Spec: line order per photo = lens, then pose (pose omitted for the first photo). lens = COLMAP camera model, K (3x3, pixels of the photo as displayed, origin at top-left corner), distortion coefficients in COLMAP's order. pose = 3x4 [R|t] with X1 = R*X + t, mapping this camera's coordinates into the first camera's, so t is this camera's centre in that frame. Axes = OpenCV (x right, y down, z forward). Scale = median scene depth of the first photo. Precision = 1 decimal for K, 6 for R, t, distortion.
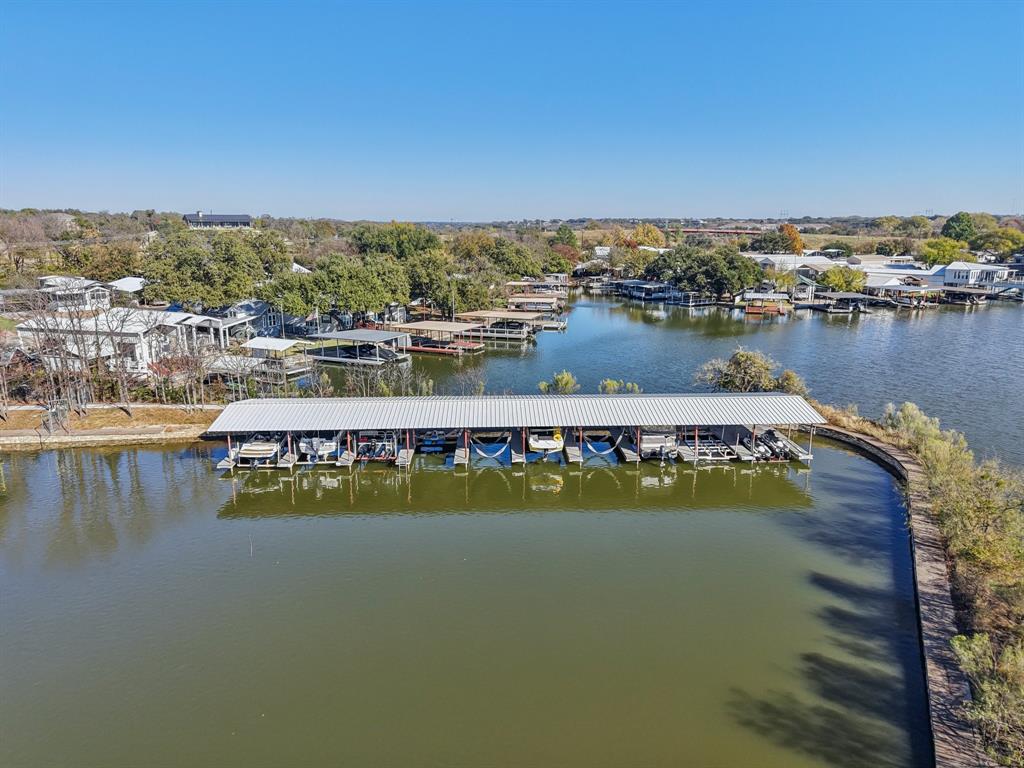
lens RADIAL K [[708.7, 0, 512.0], [0, 708.7, 384.0], [0, 0, 1]] dist [0.042771, -0.045319]
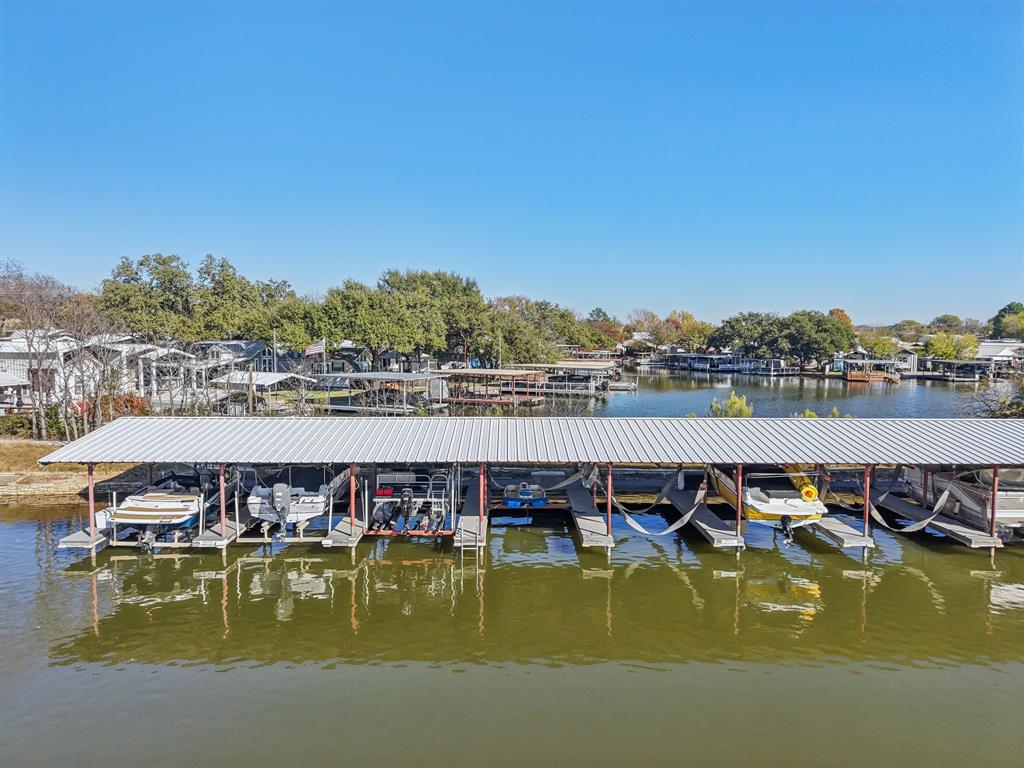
lens RADIAL K [[708.7, 0, 512.0], [0, 708.7, 384.0], [0, 0, 1]] dist [0.042771, -0.045319]
pose [[0.999637, 0.010359, -0.024890, -0.113689], [-0.013736, 0.990116, -0.139576, 0.072118], [0.023199, 0.139867, 0.989899, 0.526060]]
